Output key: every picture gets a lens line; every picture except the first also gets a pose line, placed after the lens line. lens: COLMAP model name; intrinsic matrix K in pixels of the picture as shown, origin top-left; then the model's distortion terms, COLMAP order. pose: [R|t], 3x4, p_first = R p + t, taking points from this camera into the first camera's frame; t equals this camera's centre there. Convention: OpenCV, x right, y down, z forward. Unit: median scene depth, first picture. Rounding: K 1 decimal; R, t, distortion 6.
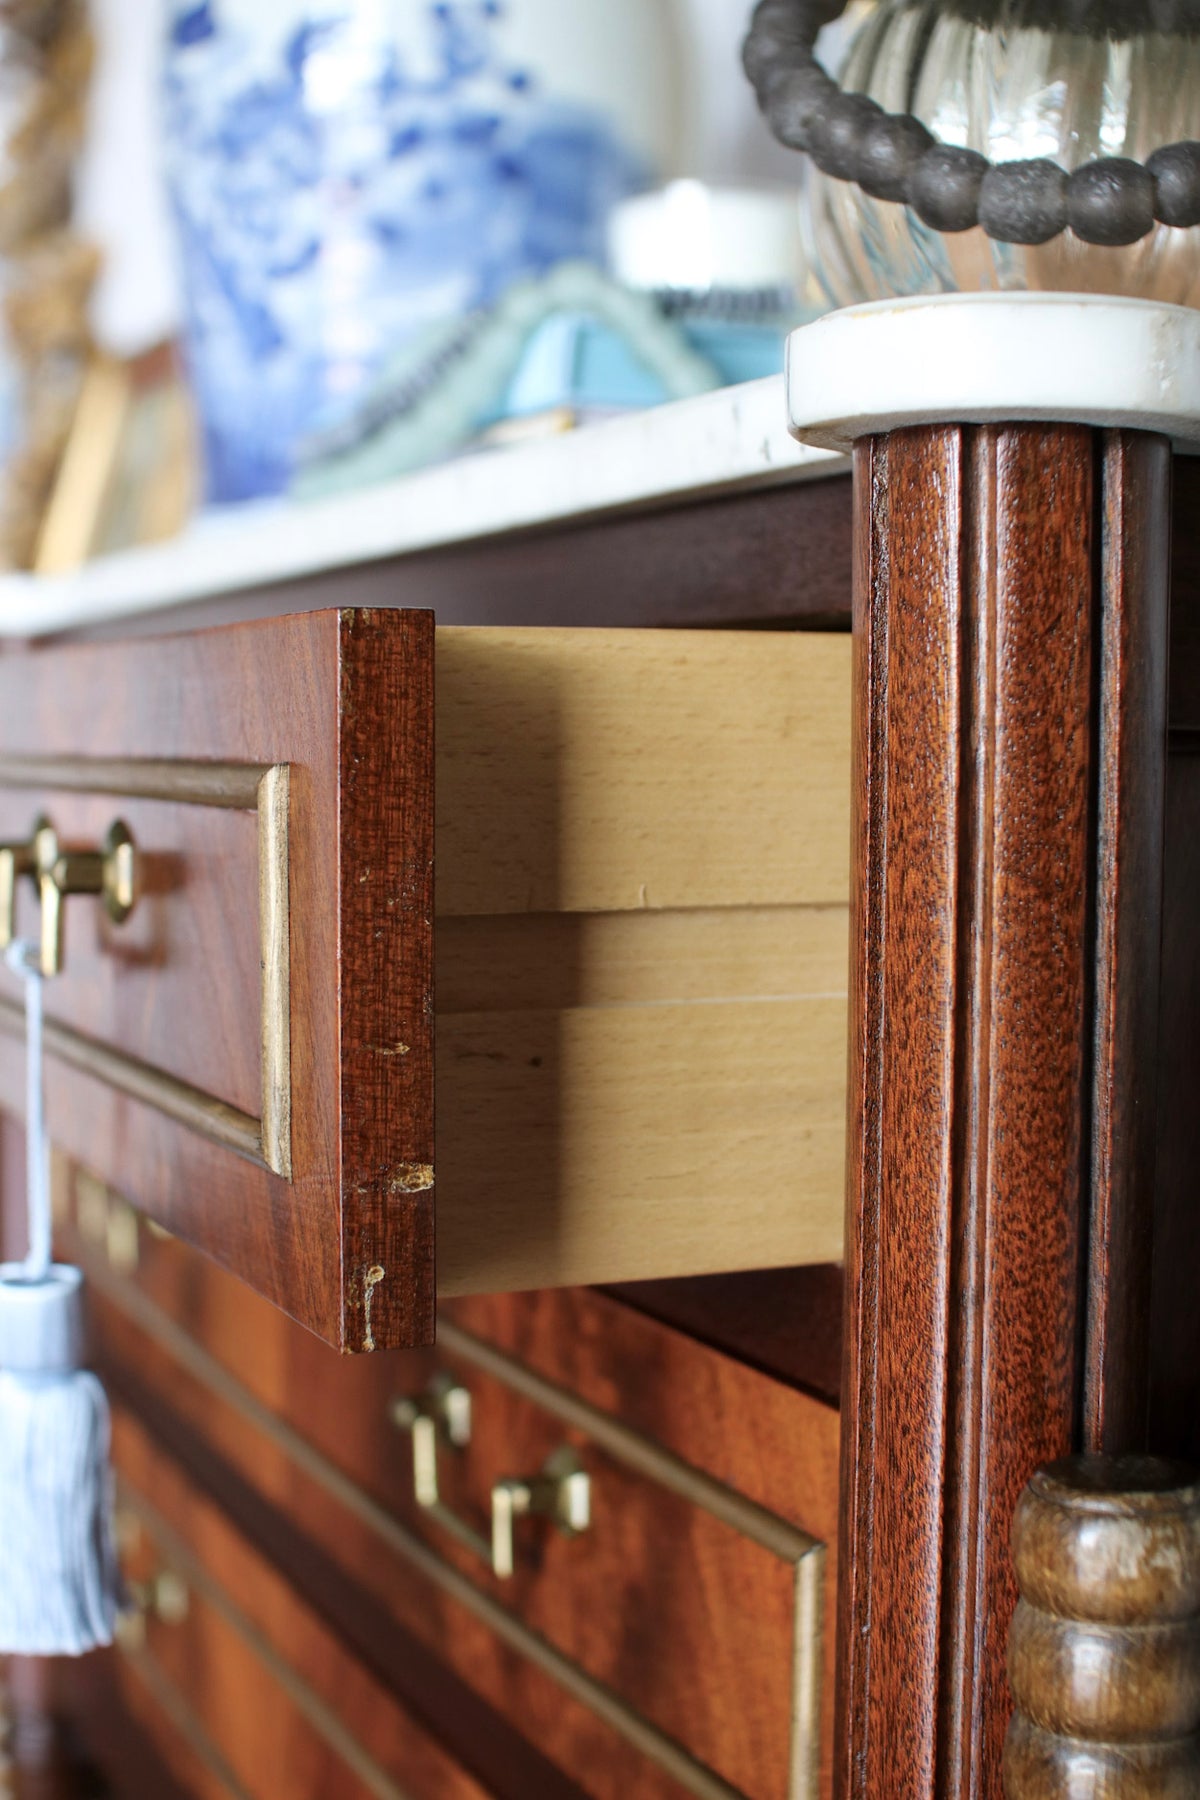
lens RADIAL K [[2549.1, 0, 600.0], [0, 2549.1, 900.0], [0, 0, 1]] dist [-0.186423, 0.294901]
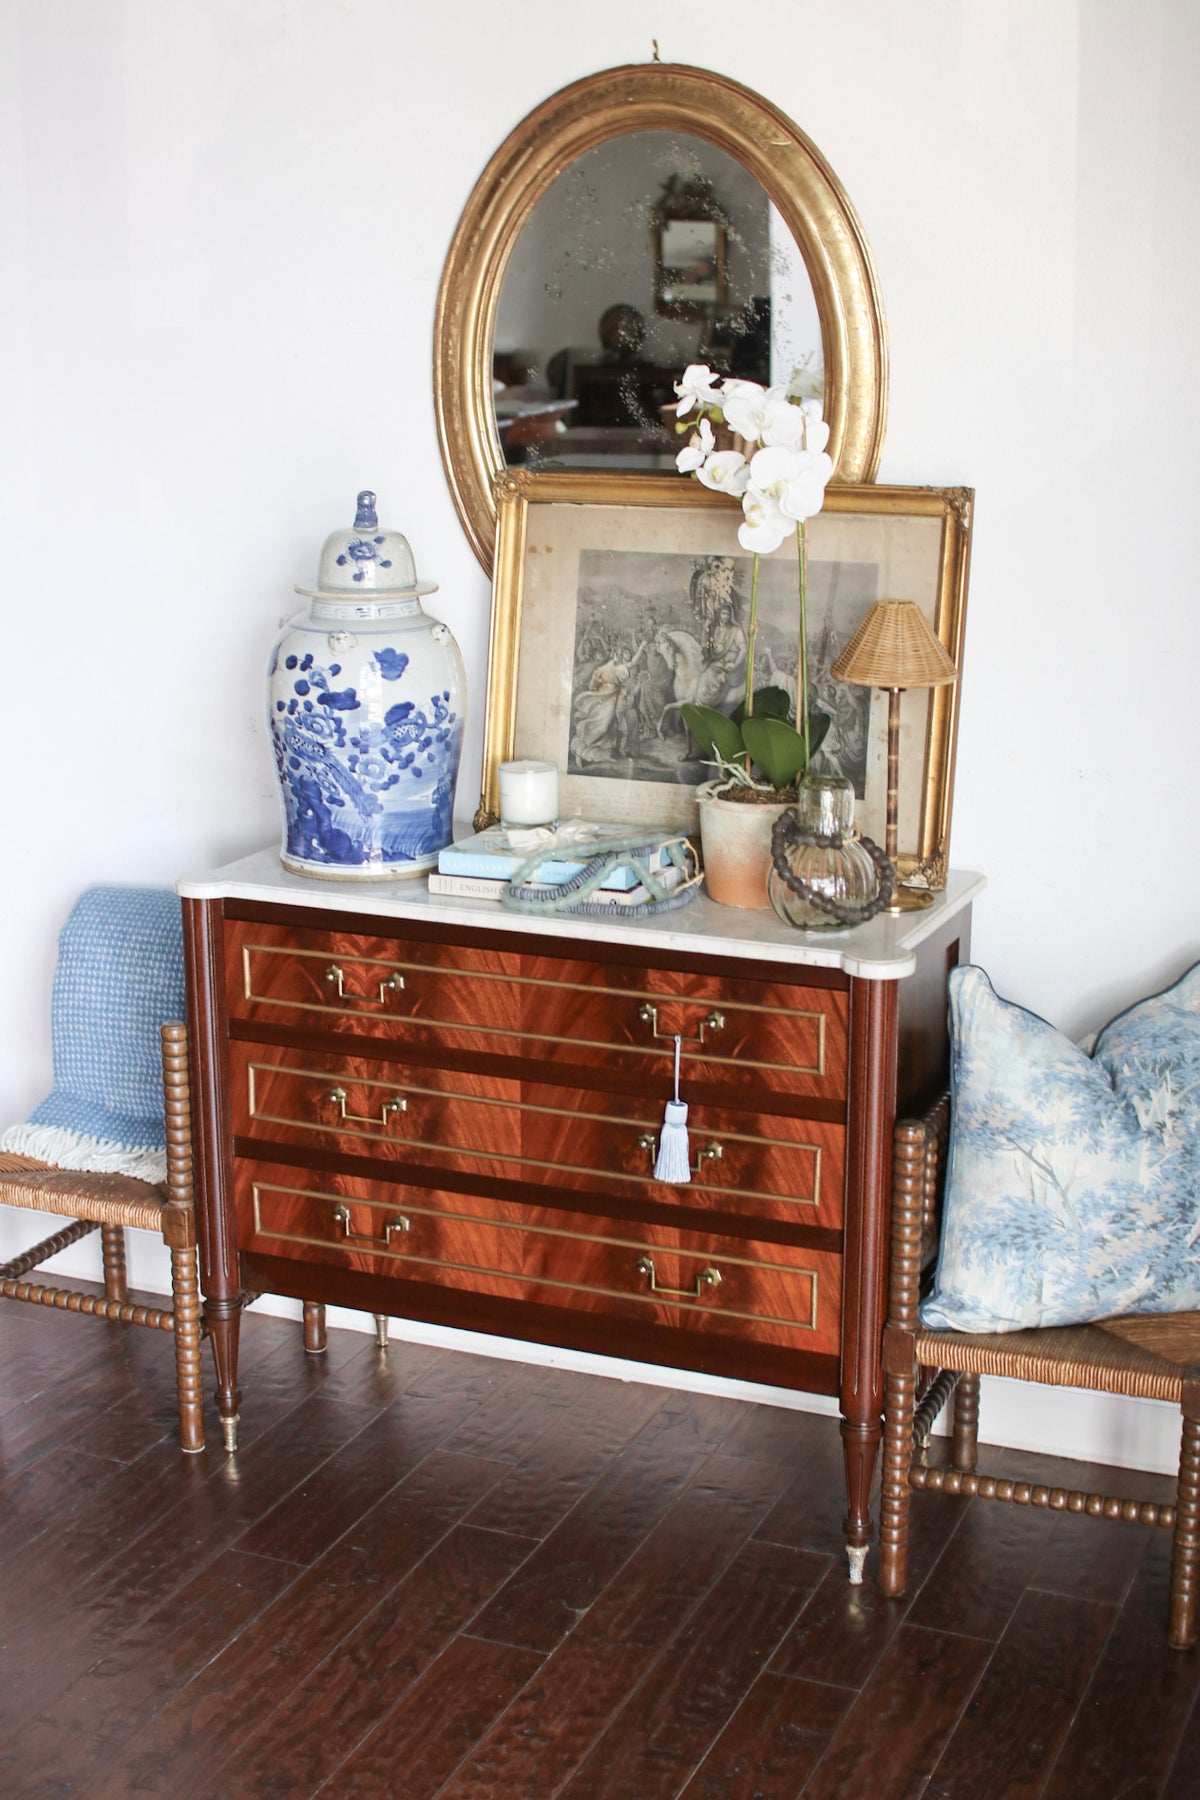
lens RADIAL K [[2549.1, 0, 600.0], [0, 2549.1, 900.0], [0, 0, 1]] dist [-0.186423, 0.294901]
pose [[0.736508, -0.175929, 0.653151, -3.301216], [0.052050, 0.977463, 0.204591, -1.248245], [-0.674424, -0.116687, 0.729066, -2.325252]]
